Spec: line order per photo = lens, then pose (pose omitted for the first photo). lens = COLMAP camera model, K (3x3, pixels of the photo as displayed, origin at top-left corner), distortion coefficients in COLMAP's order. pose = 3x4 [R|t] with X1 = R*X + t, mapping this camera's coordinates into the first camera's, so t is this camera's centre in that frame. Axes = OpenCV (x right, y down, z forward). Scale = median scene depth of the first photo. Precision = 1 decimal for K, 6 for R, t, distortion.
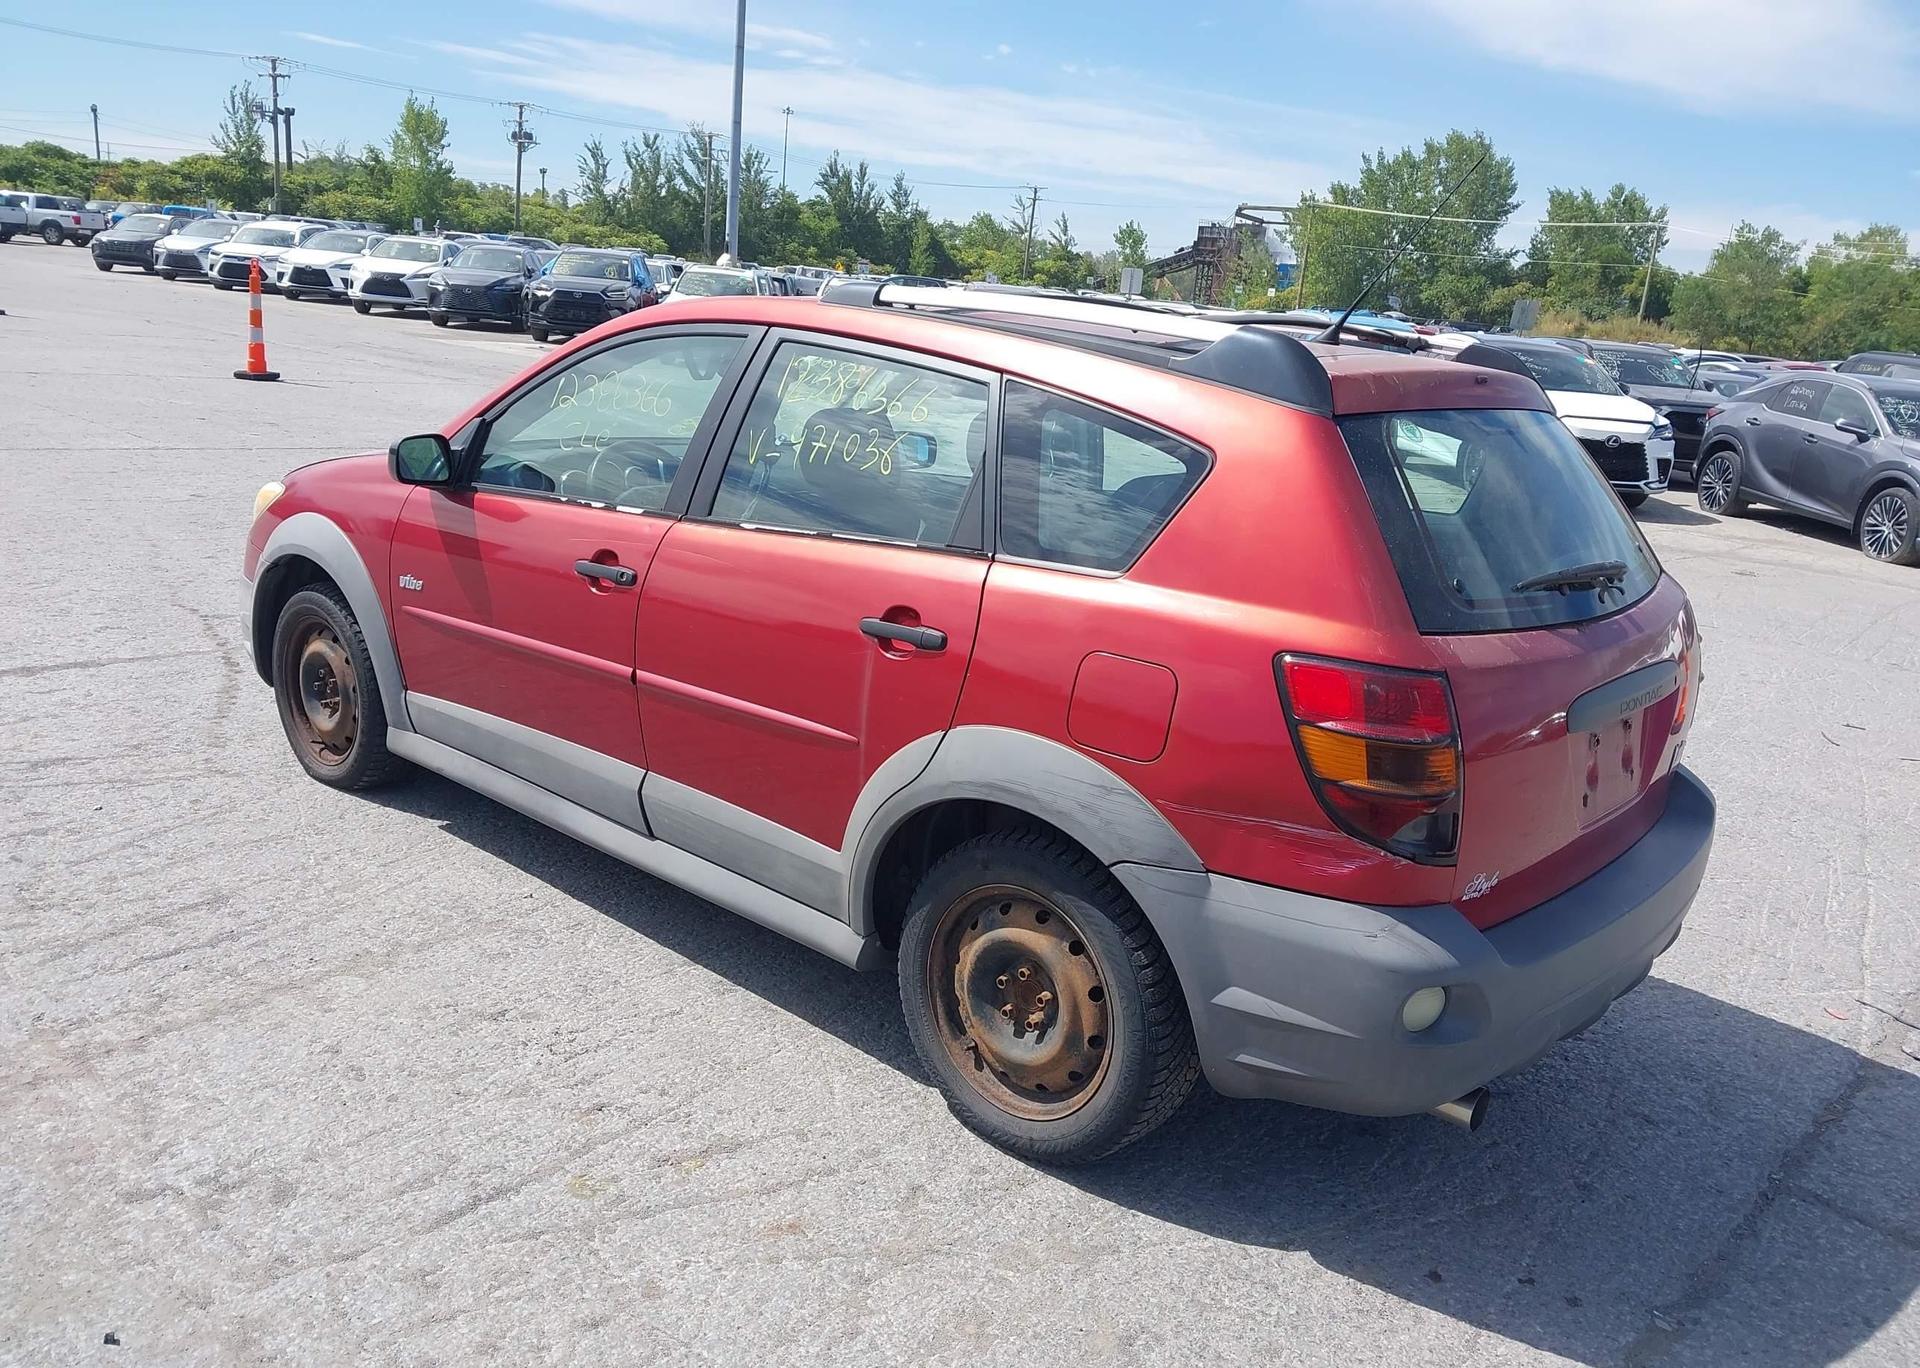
lens RADIAL K [[1530.9, 0, 952.5], [0, 1530.9, 684.4], [0, 0, 1]] dist [0.022759, -0.032759]
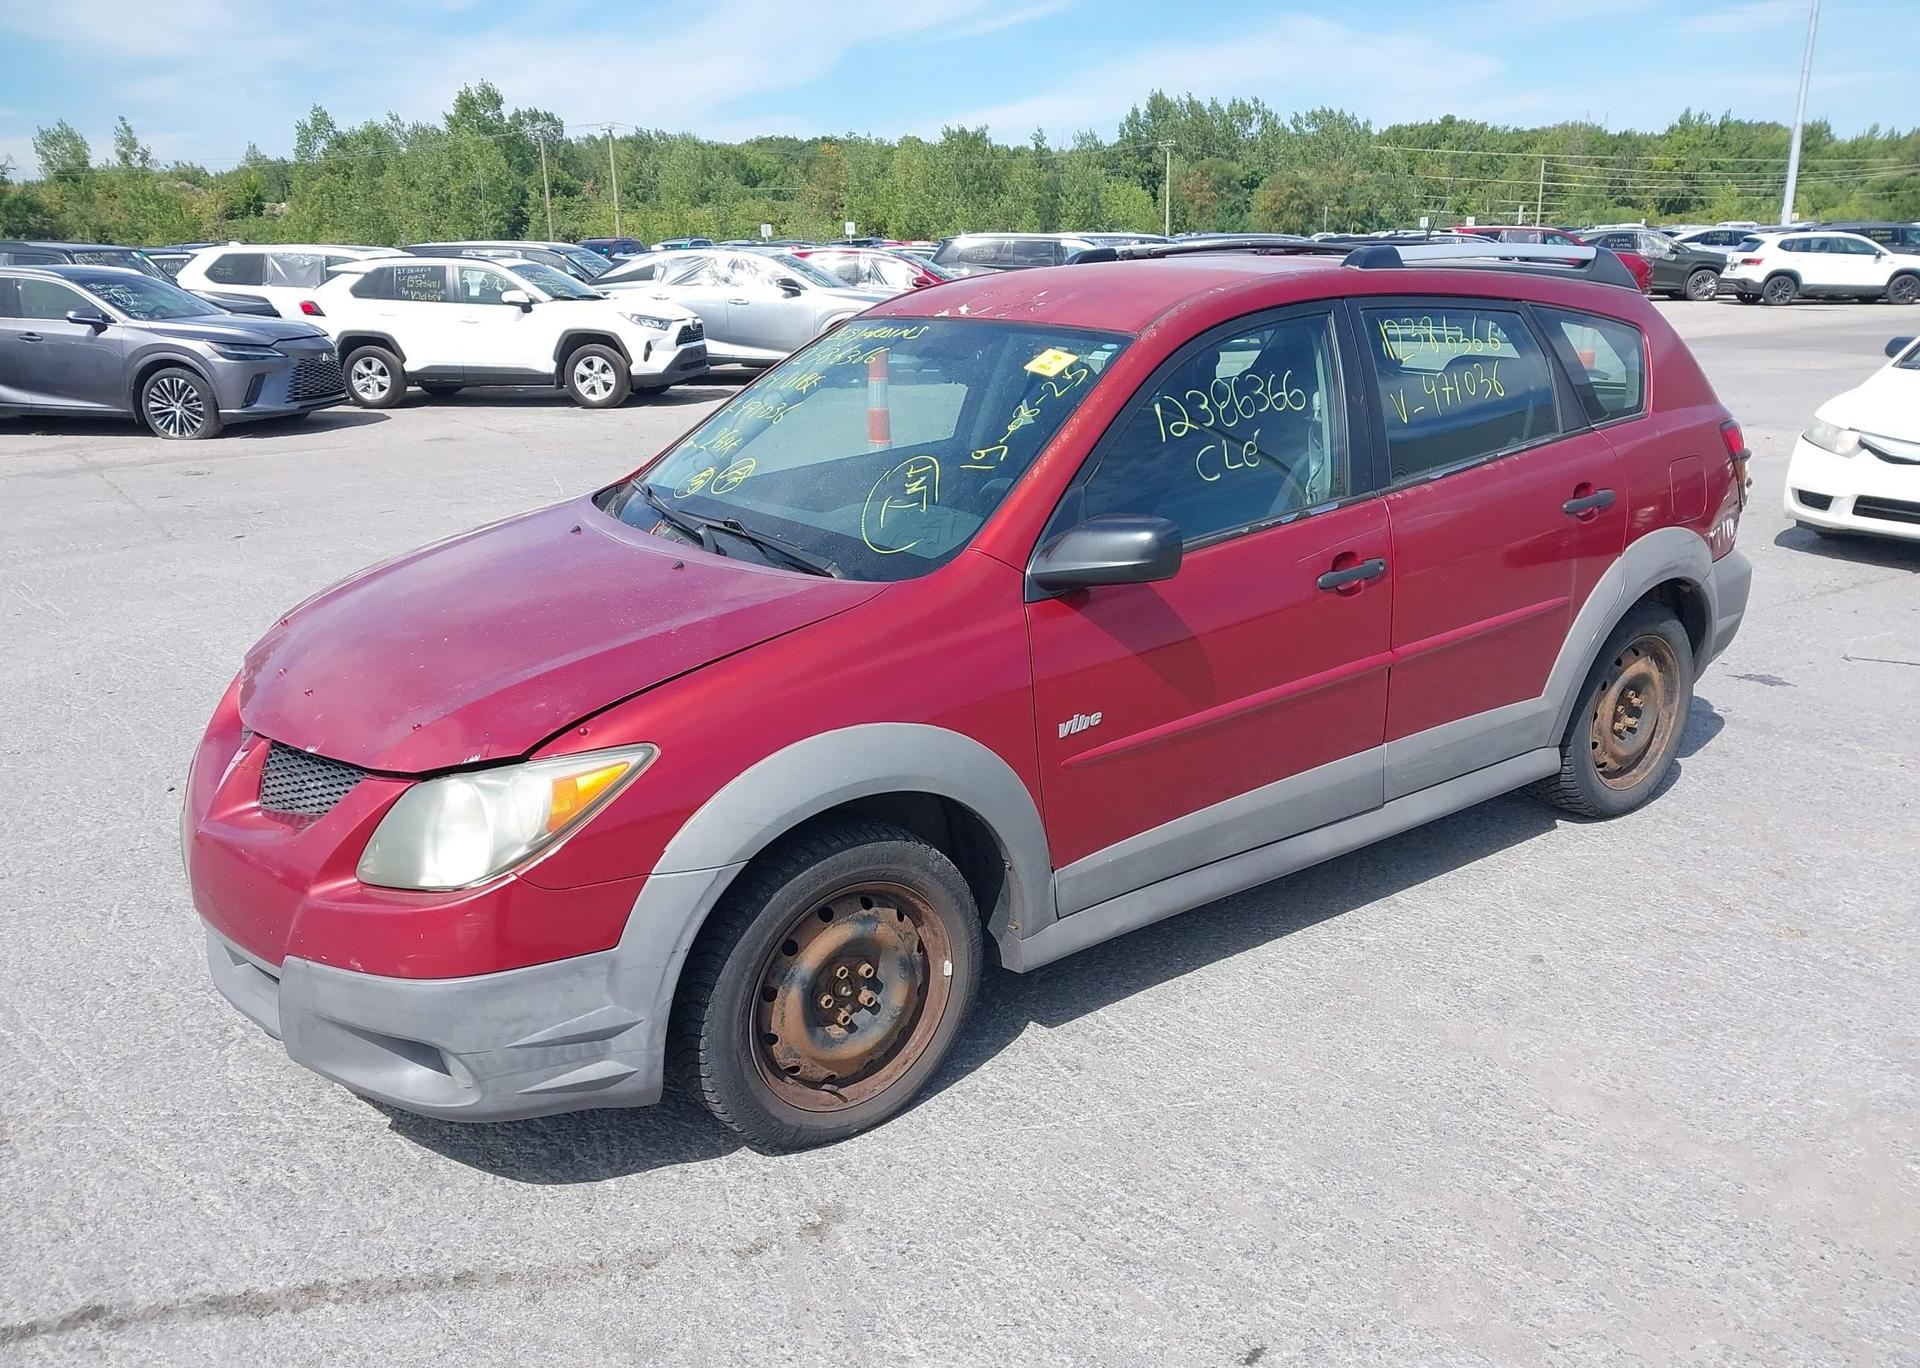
lens RADIAL K [[1530.9, 0, 948.4], [0, 1530.9, 685.4], [0, 0, 1]] dist [0.022759, -0.032759]
pose [[0.200758, -0.357418, 0.912112, -1.171516], [0.277335, 0.913714, 0.297004, -0.362547], [-0.939565, 0.193335, 0.282560, 0.961897]]
